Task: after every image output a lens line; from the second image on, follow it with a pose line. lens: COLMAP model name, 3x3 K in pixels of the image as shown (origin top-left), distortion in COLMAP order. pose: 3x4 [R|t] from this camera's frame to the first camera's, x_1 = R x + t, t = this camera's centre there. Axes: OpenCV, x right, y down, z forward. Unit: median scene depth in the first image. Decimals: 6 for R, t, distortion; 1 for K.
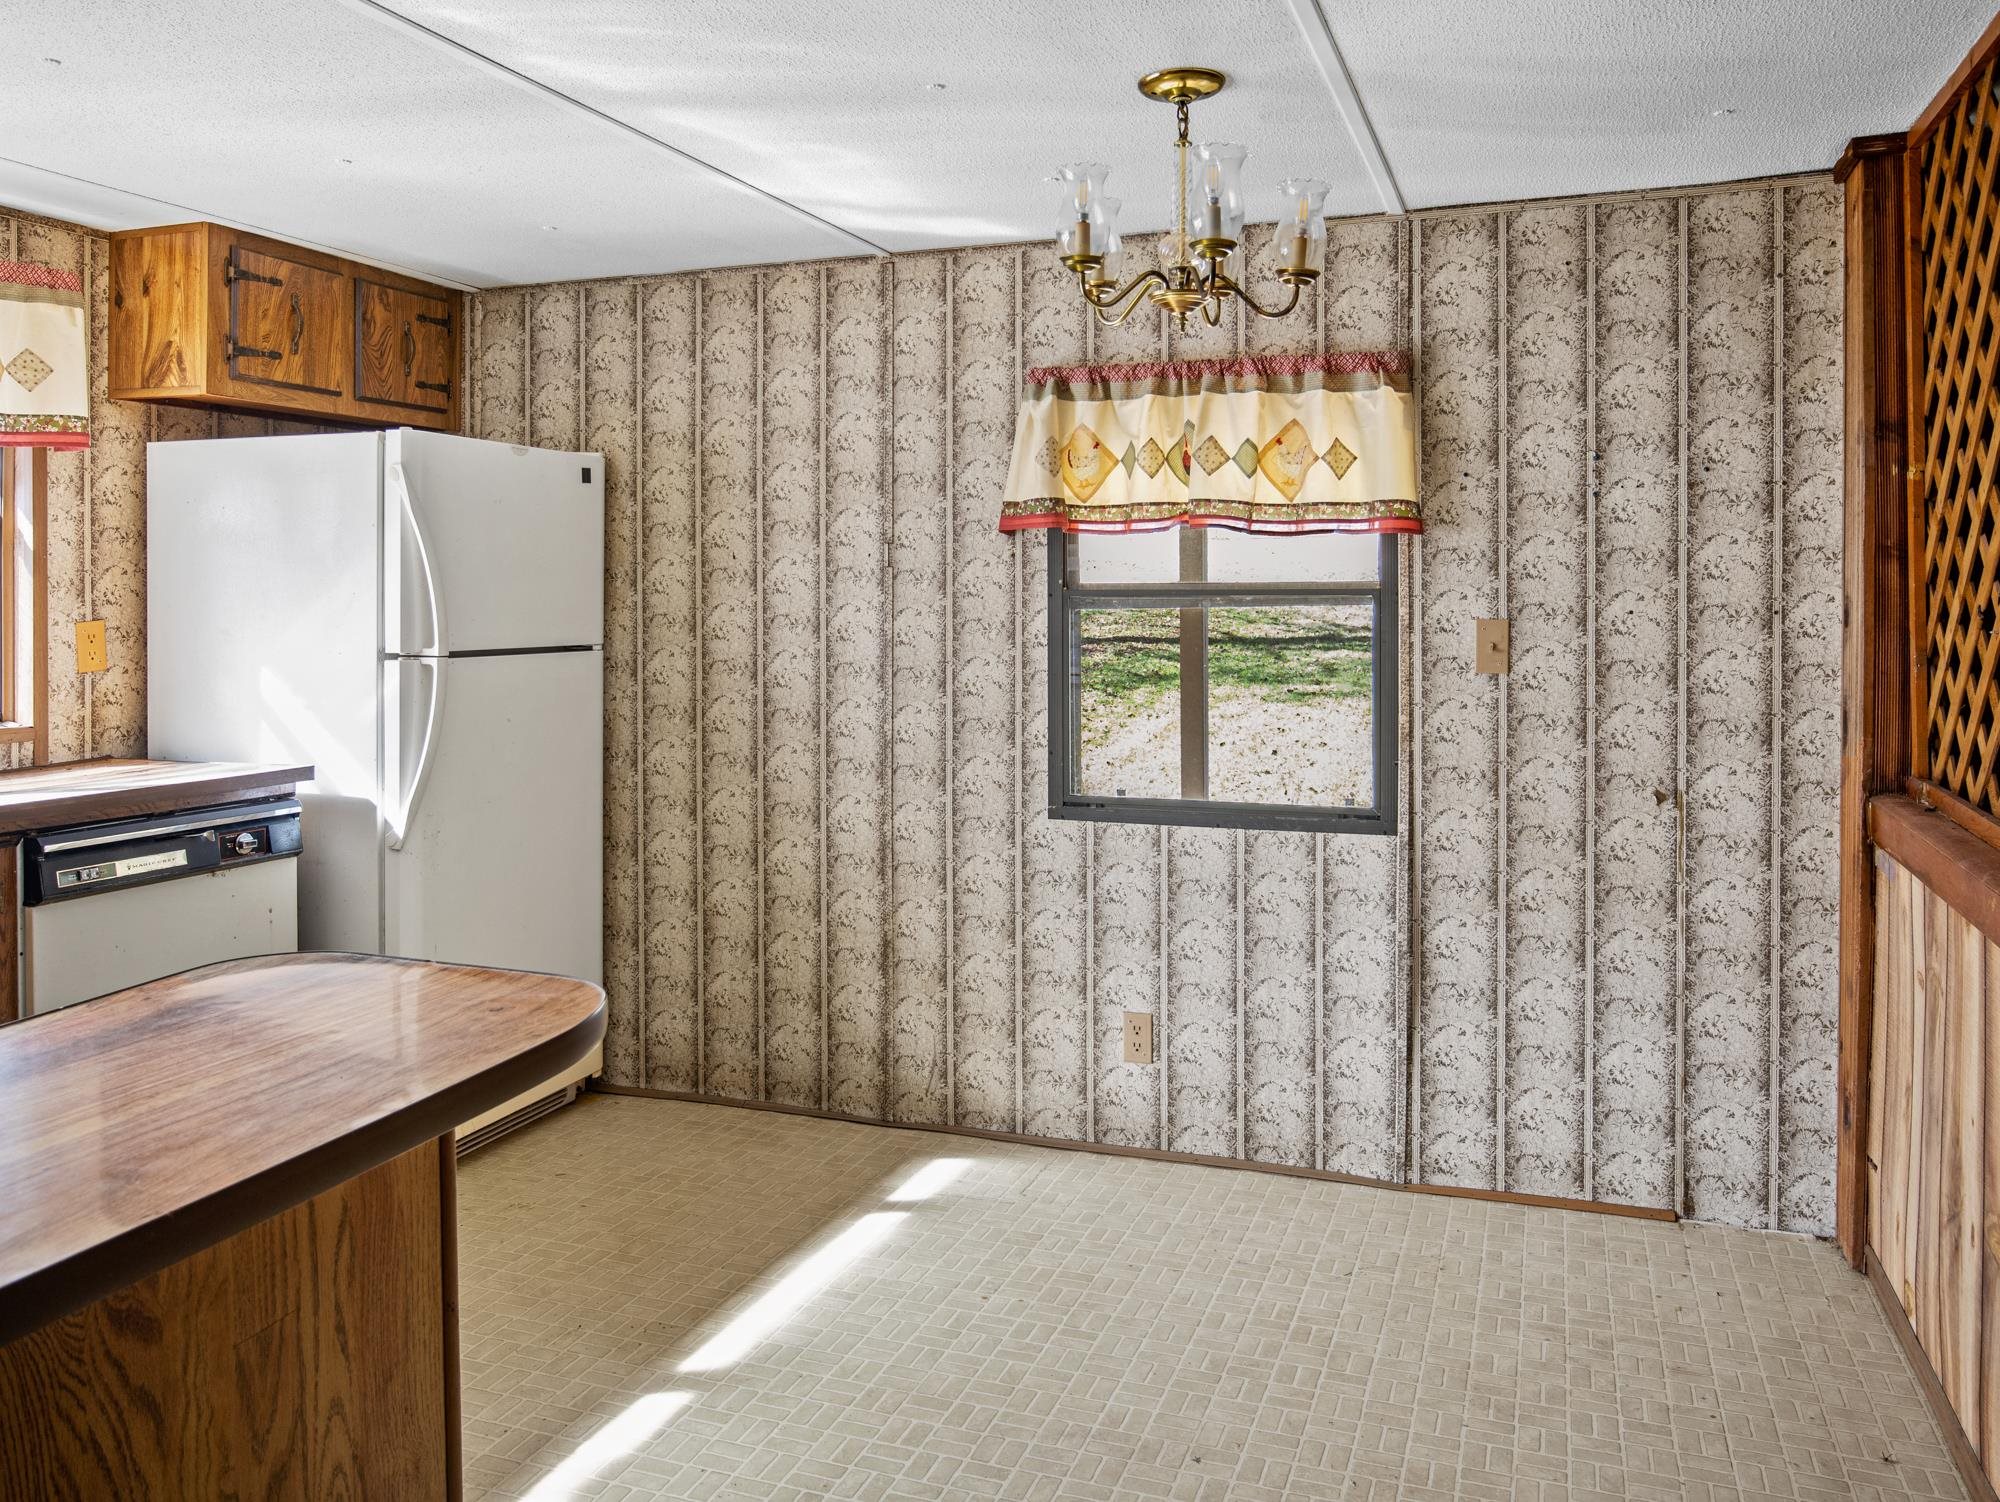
lens RADIAL K [[1553.9, 0, 997.1], [0, 1553.9, 708.1], [0, 0, 1]] dist [-0.023320, 0.027373]
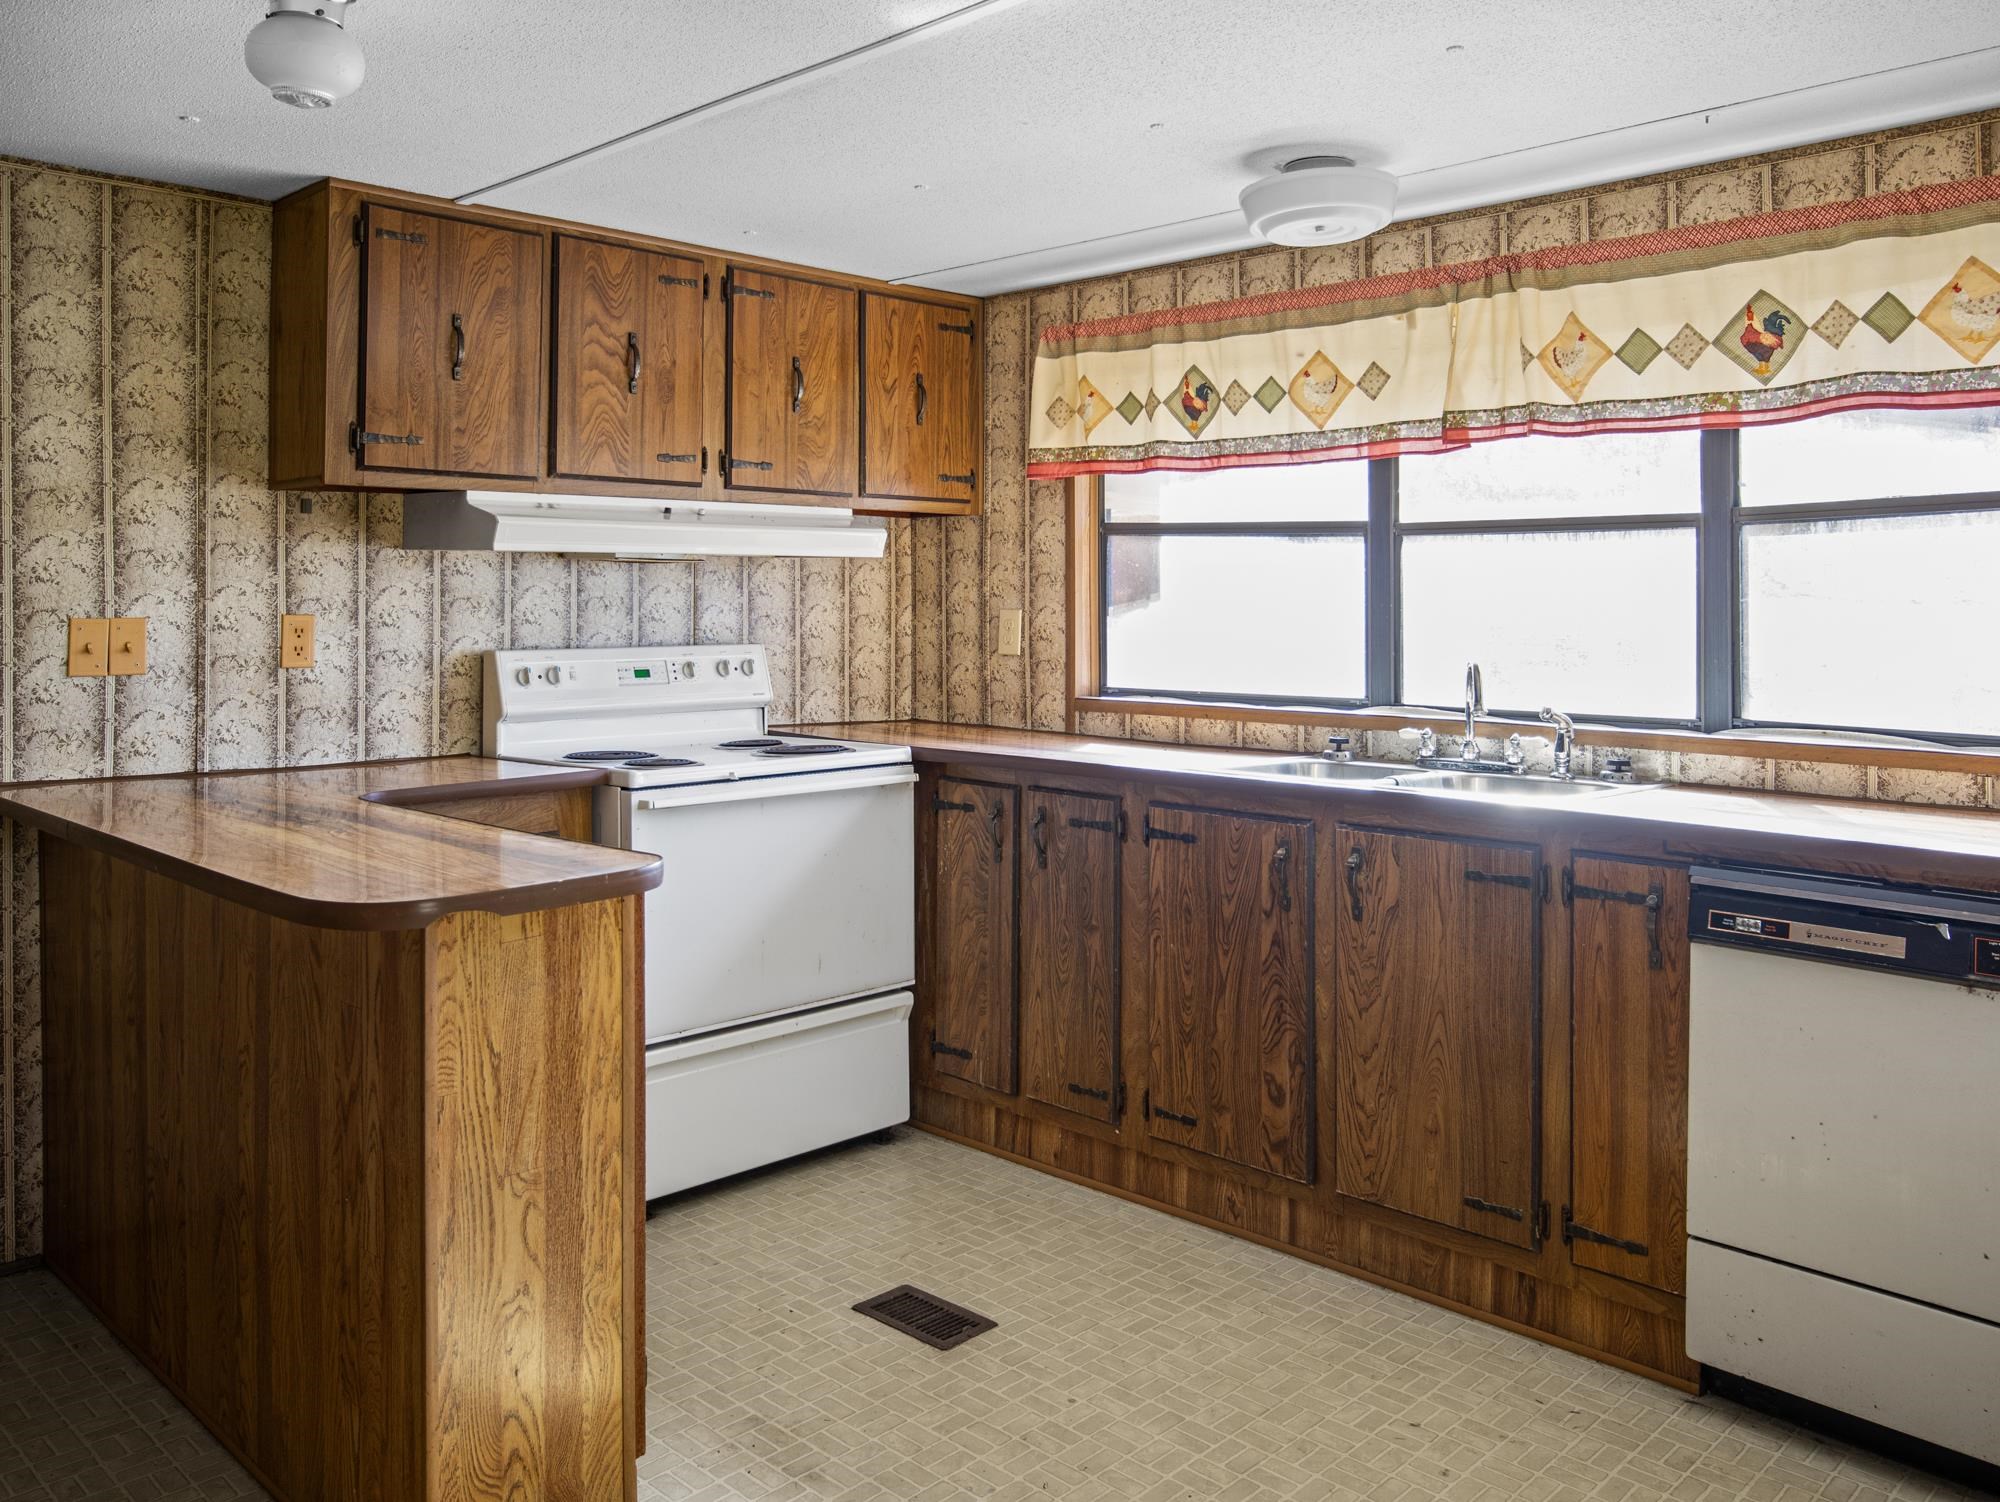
lens RADIAL K [[1657.3, 0, 998.5], [0, 1657.3, 701.8], [0, 0, 1]] dist [0.002961, 0.009679]
pose [[-0.417391, 0.068299, -0.906157, 0.514945], [-0.061321, 0.992782, 0.103073, -0.106245], [0.906656, 0.098588, -0.410190, 1.296902]]
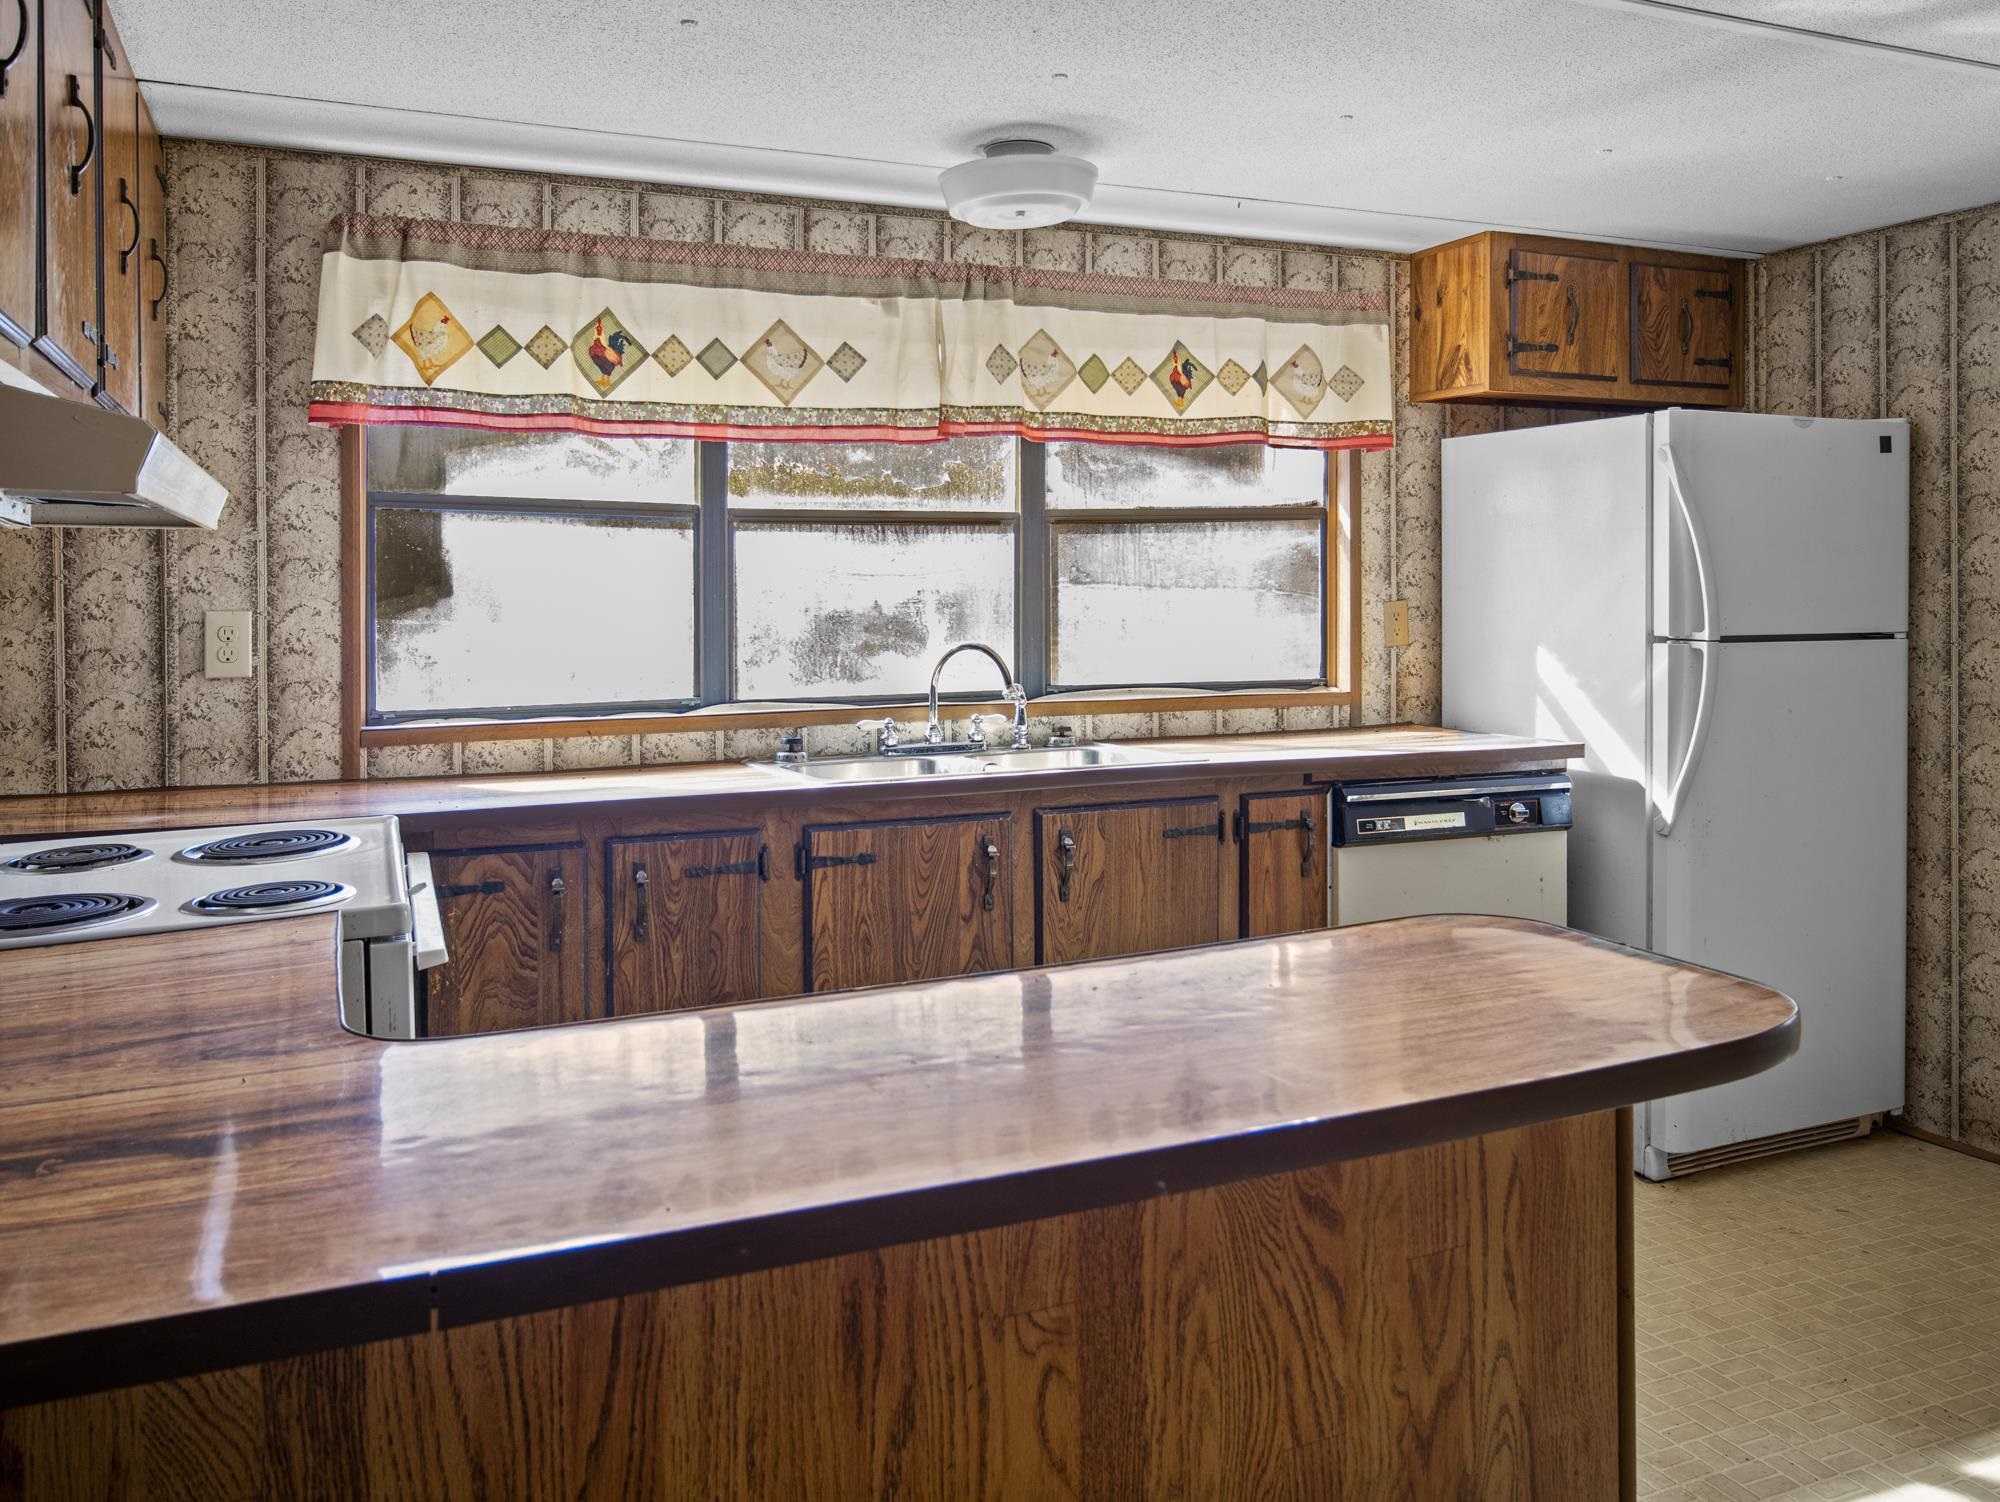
lens RADIAL K [[1553.9, 0, 997.1], [0, 1553.9, 708.1], [0, 0, 1]] dist [-0.023320, 0.027373]
pose [[0.698374, 0.056895, -0.713468, 0.026884], [-0.048628, 0.998304, 0.032011, -0.000662], [0.714079, 0.012339, 0.699957, 0.004458]]
